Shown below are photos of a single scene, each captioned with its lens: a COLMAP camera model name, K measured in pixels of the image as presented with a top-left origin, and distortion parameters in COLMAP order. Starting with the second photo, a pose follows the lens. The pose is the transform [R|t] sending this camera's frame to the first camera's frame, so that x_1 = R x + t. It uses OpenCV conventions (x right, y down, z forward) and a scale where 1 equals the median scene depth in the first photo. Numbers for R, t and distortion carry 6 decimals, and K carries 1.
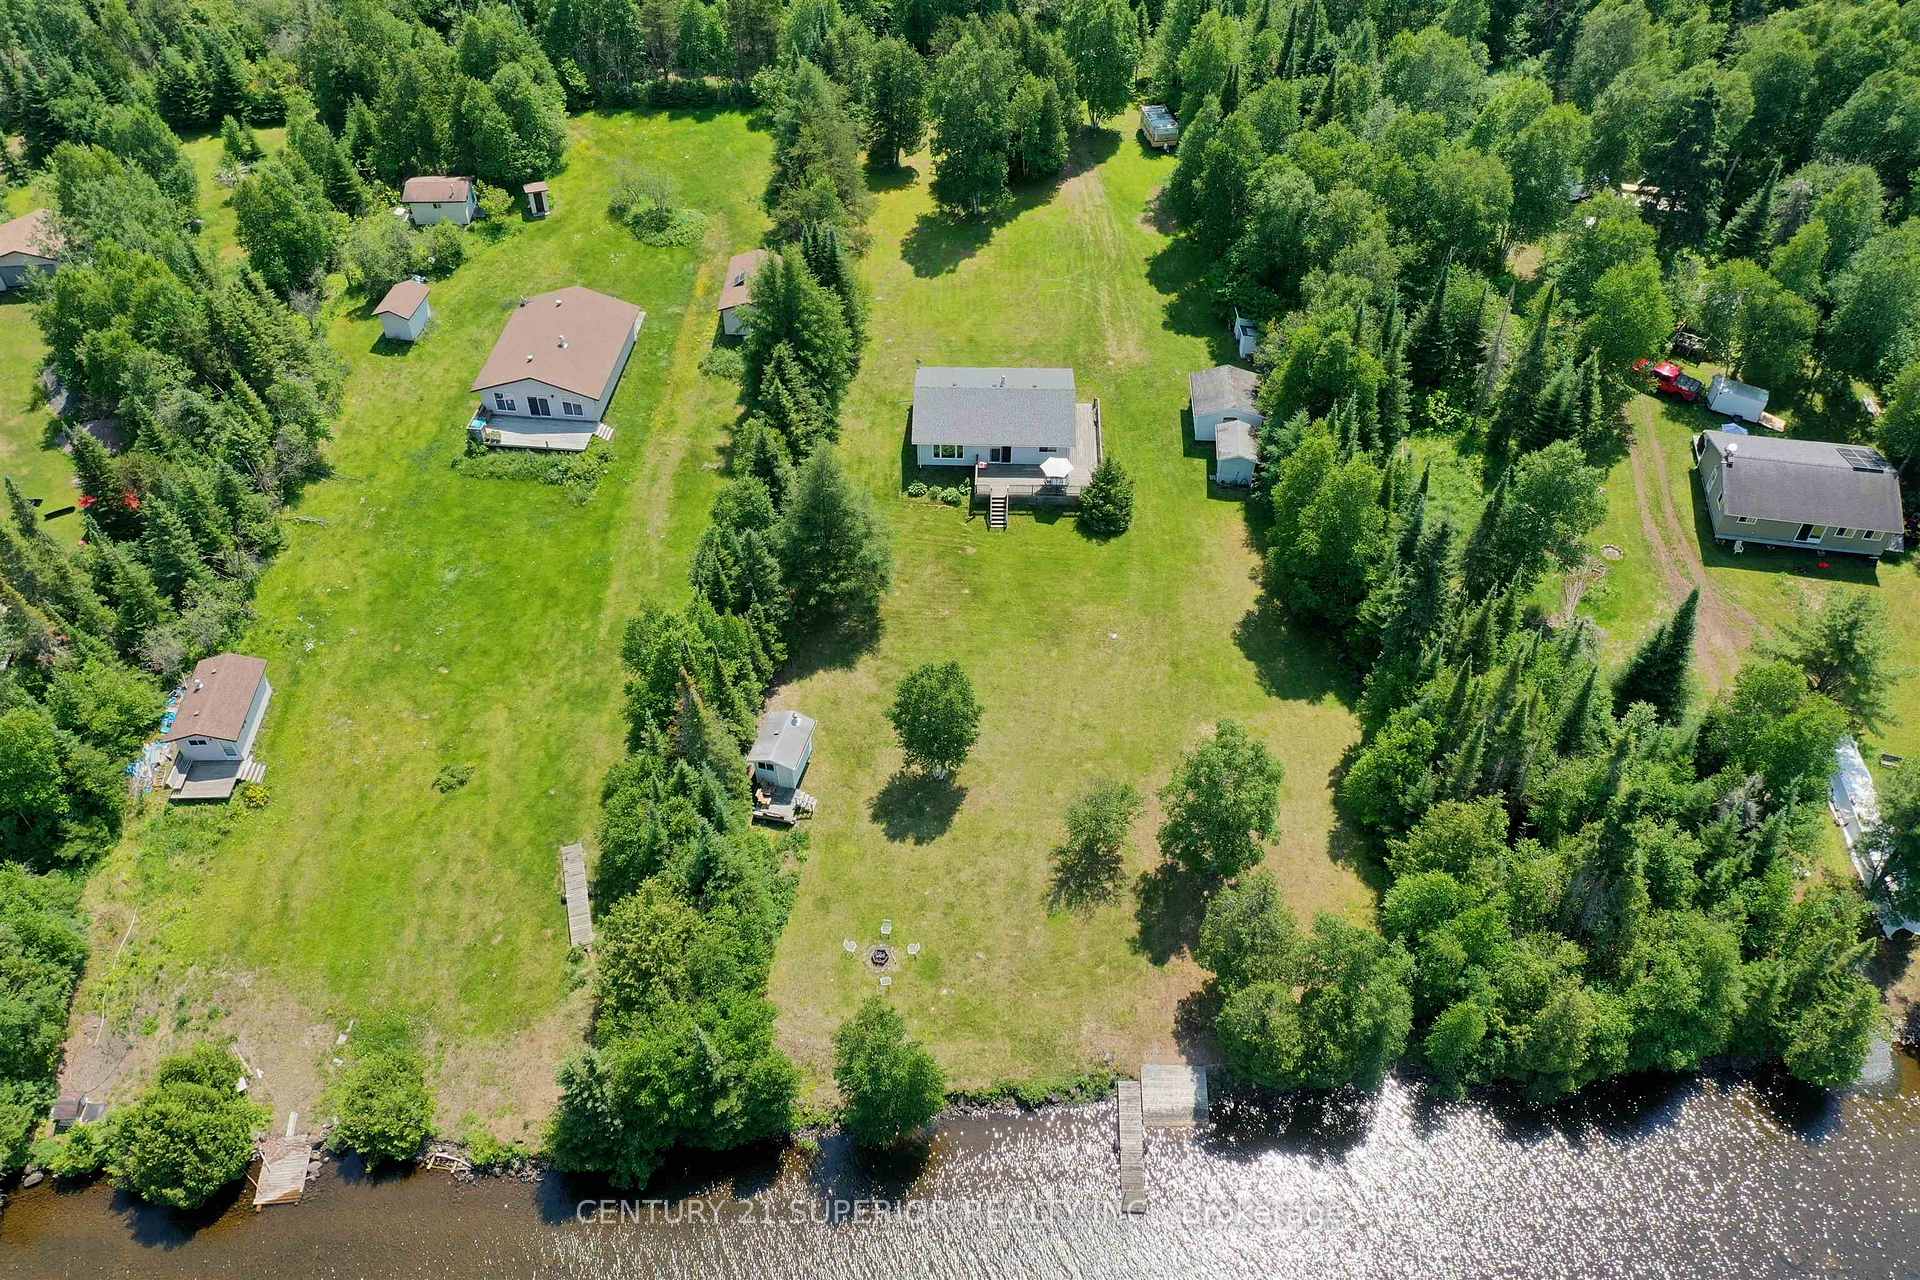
lens RADIAL K [[1519.5, 0, 960.7], [0, 1519.5, 638.2], [0, 0, 1]] dist [-0.004513, -0.004041]
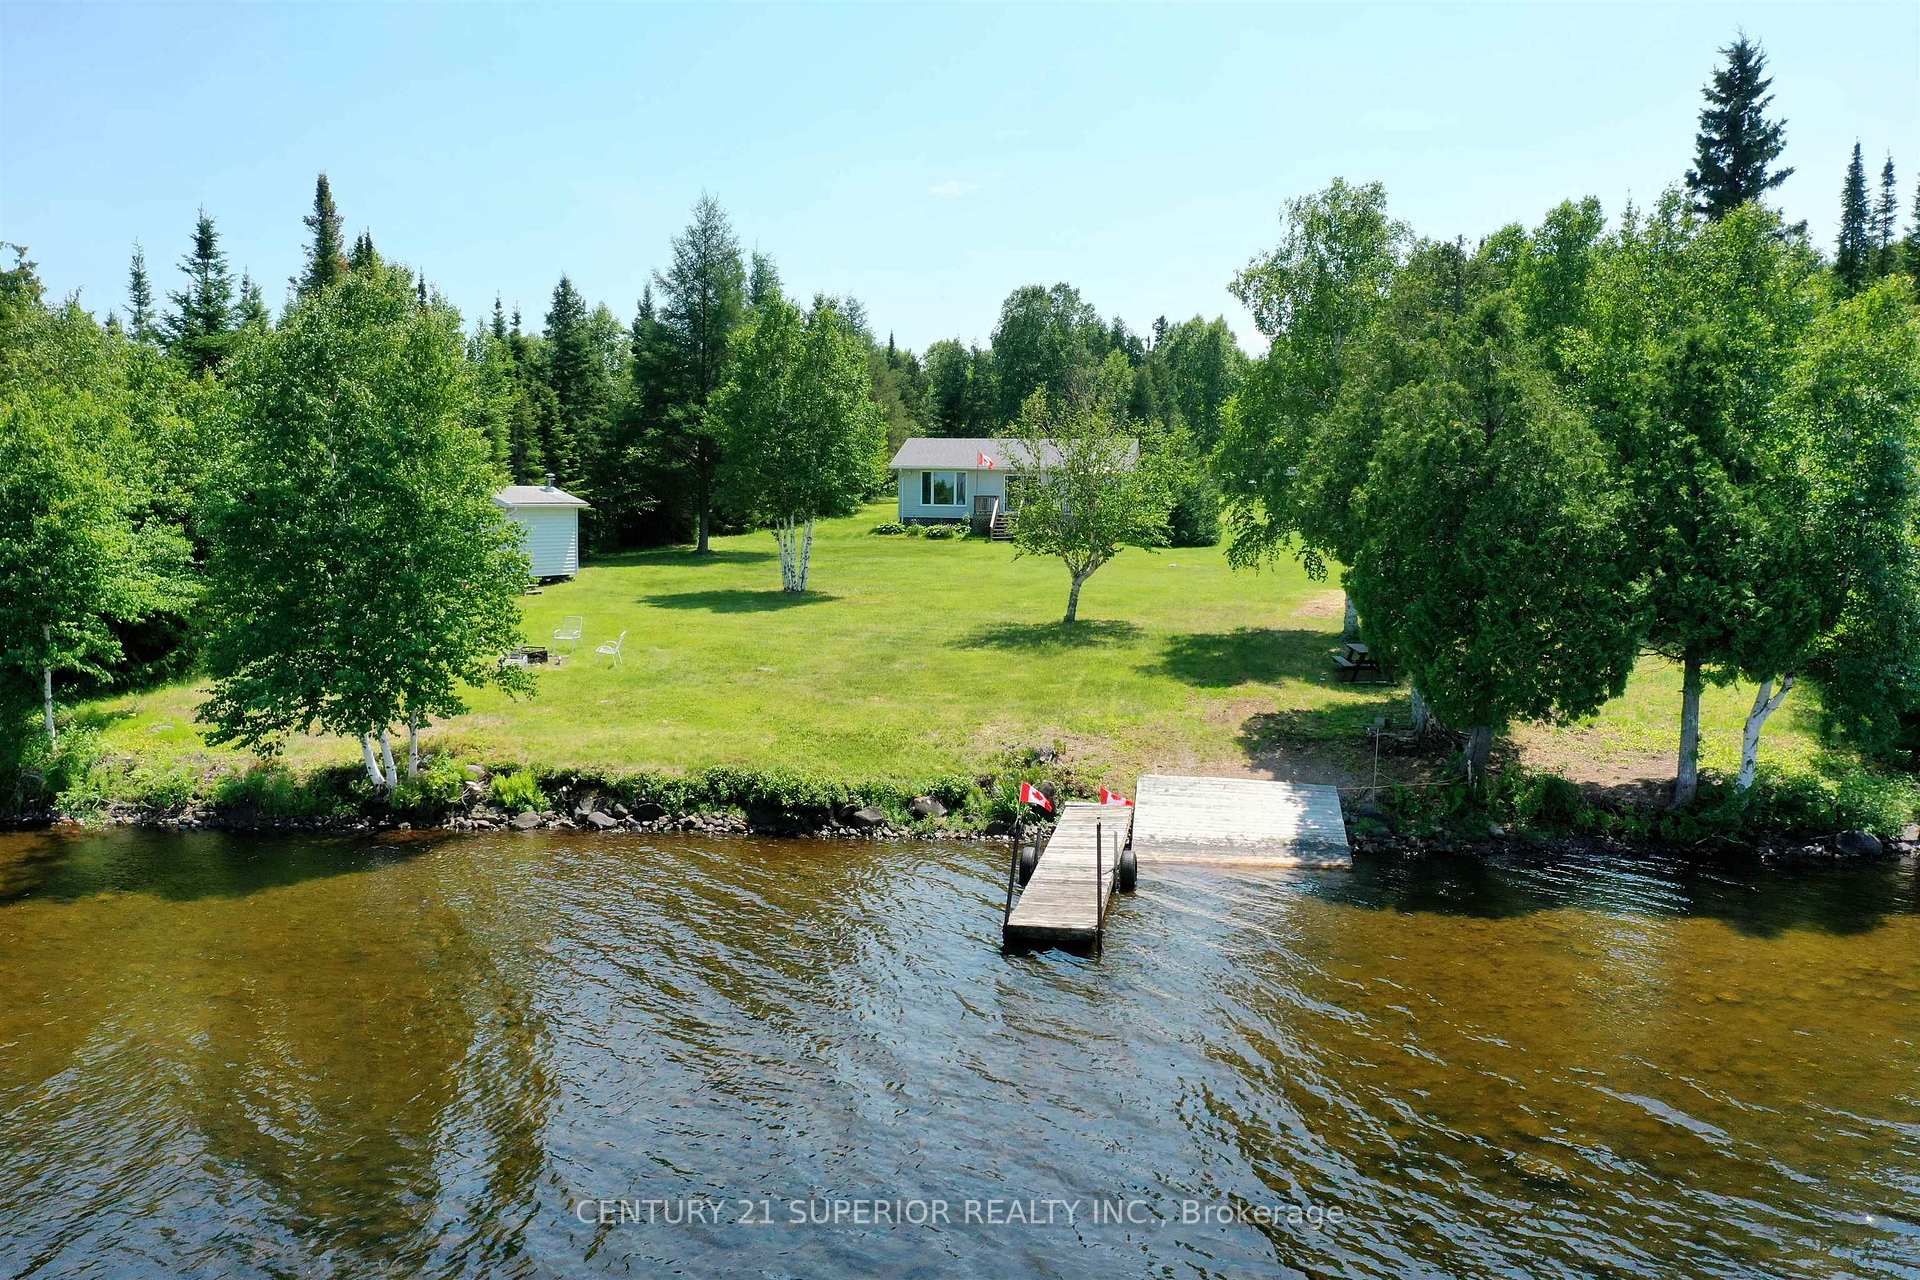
lens RADIAL K [[1519.5, 0, 986.4], [0, 1519.5, 617.4], [0, 0, 1]] dist [-0.004513, -0.004041]
pose [[0.992240, 0.021145, -0.122526, 0.100130], [-0.096531, 0.752109, -0.651931, 0.379270], [0.078368, 0.658700, 0.748314, 0.573237]]
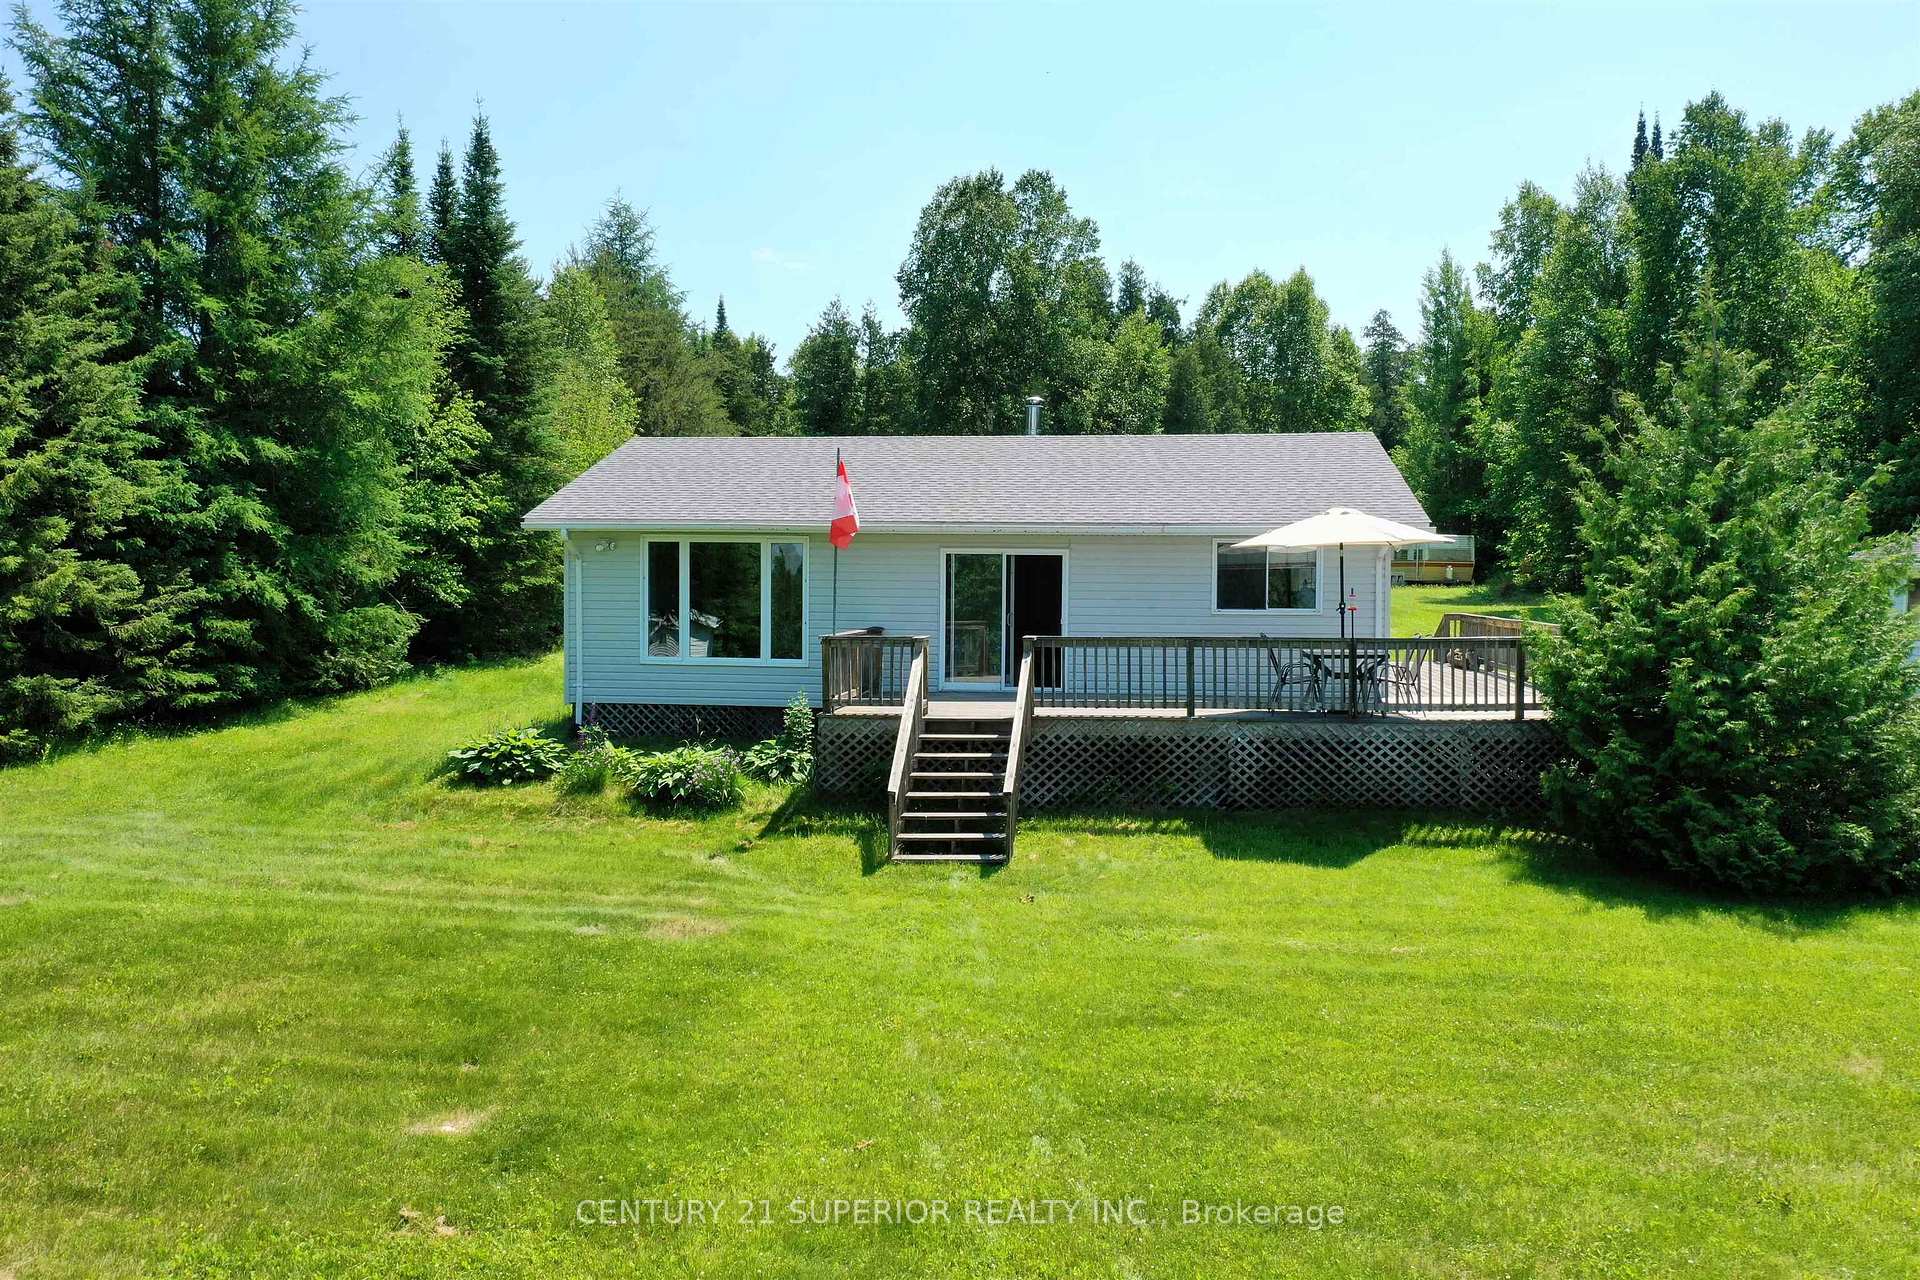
lens RADIAL K [[1519.5, 0, 968.6], [0, 1519.5, 650.9], [0, 0, 1]] dist [-0.004513, -0.004041]
pose [[0.996899, 0.008187, -0.078271, 0.038424], [-0.059156, 0.733902, -0.676674, 0.005112], [0.051903, 0.679206, 0.732110, 0.929172]]
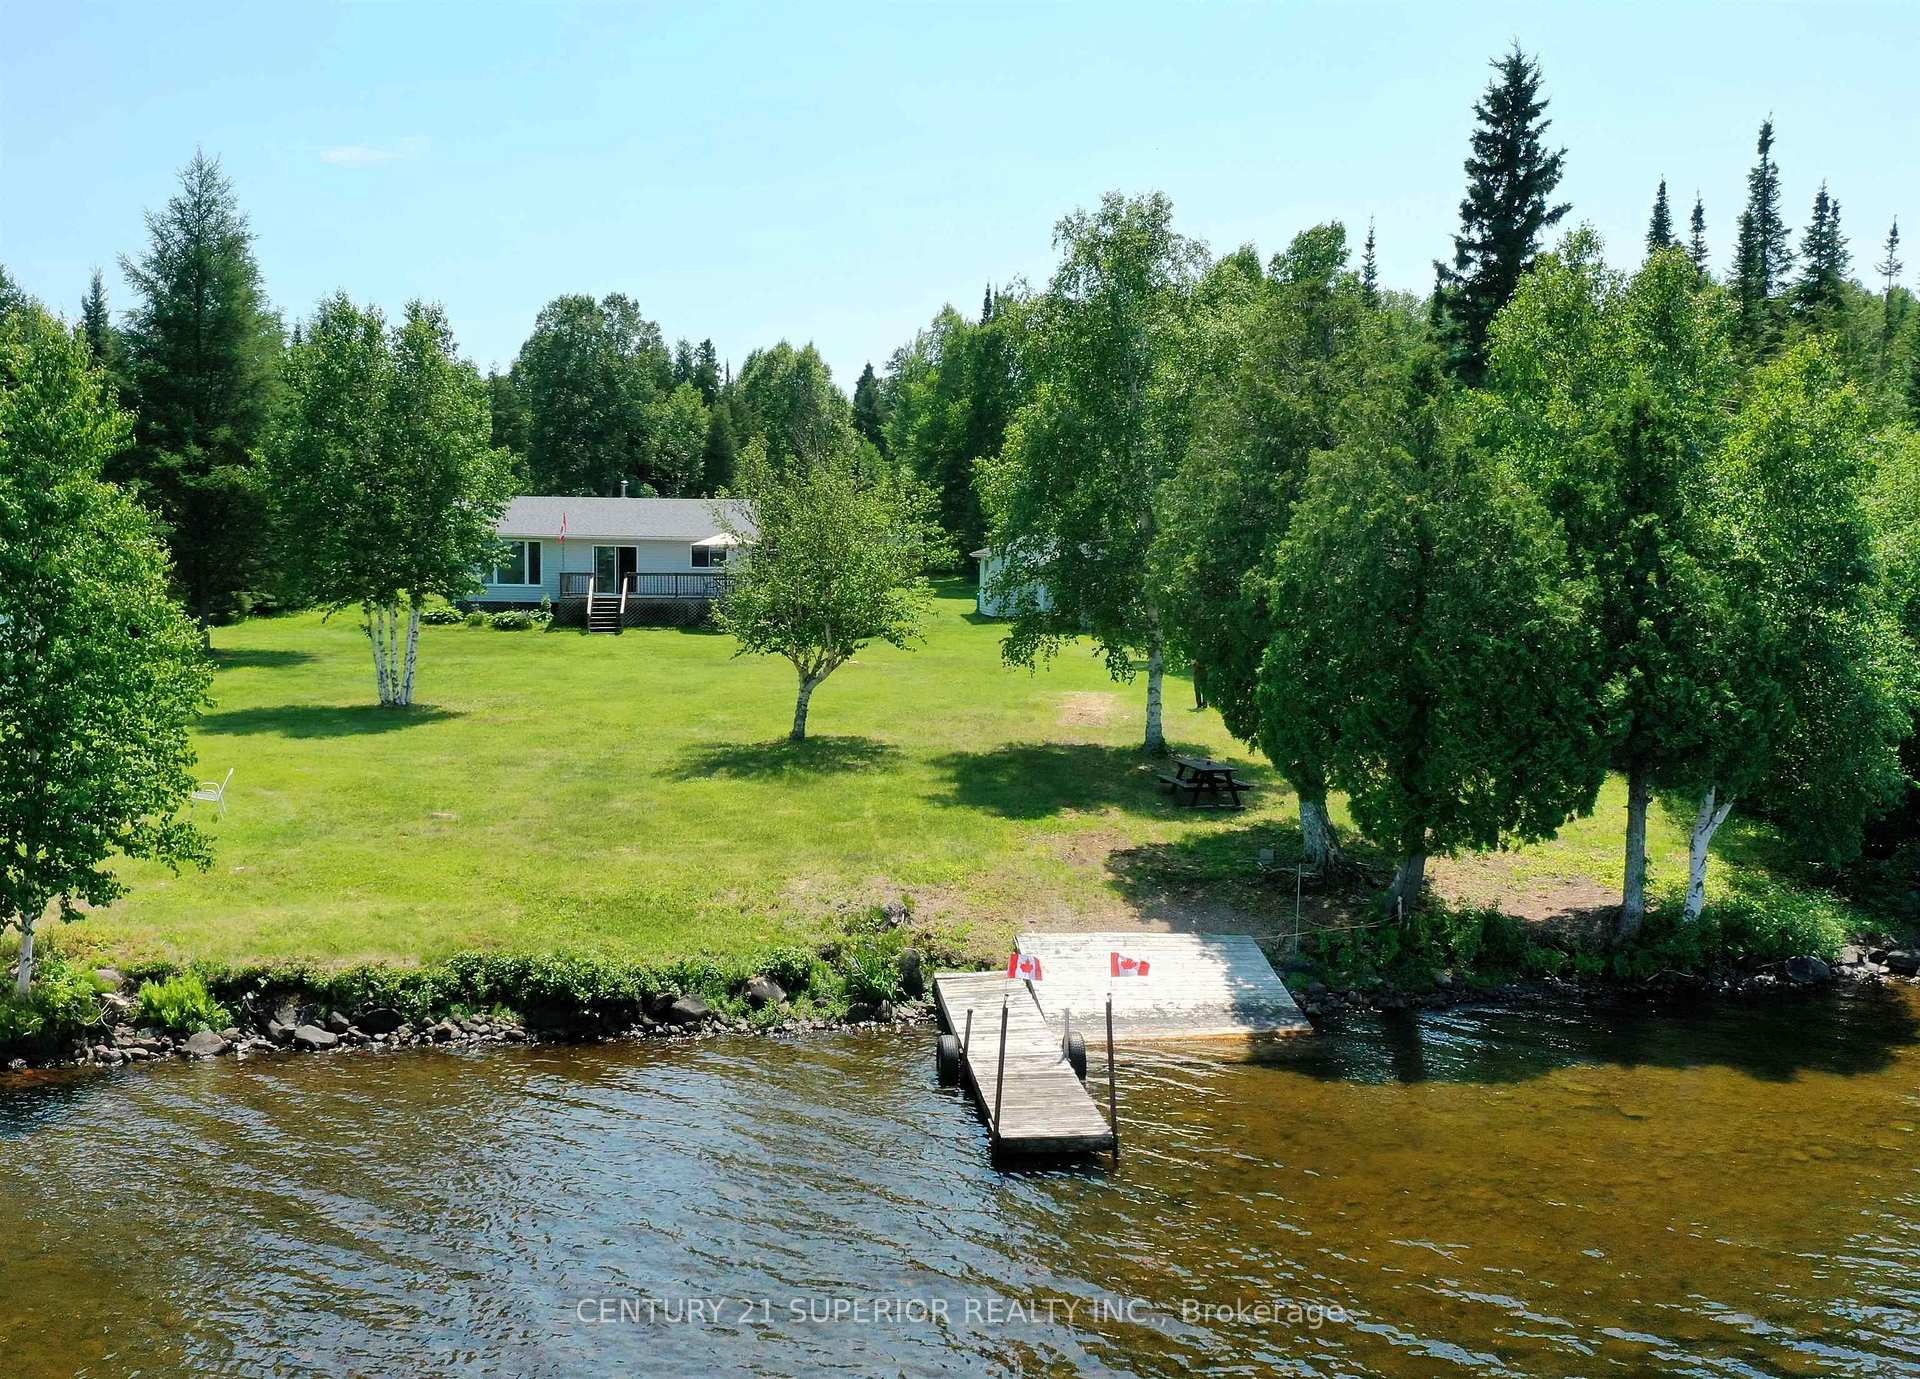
lens RADIAL K [[1934.6, 0, 991.0], [0, 1934.6, 720.7], [0, 0, 1]] dist [-0.005616, 0.000000]
pose [[0.986511, 0.000488, 0.163697, 0.046964], [0.107625, 0.751551, -0.650836, 0.376101], [-0.123344, 0.659675, 0.741361, 0.574381]]
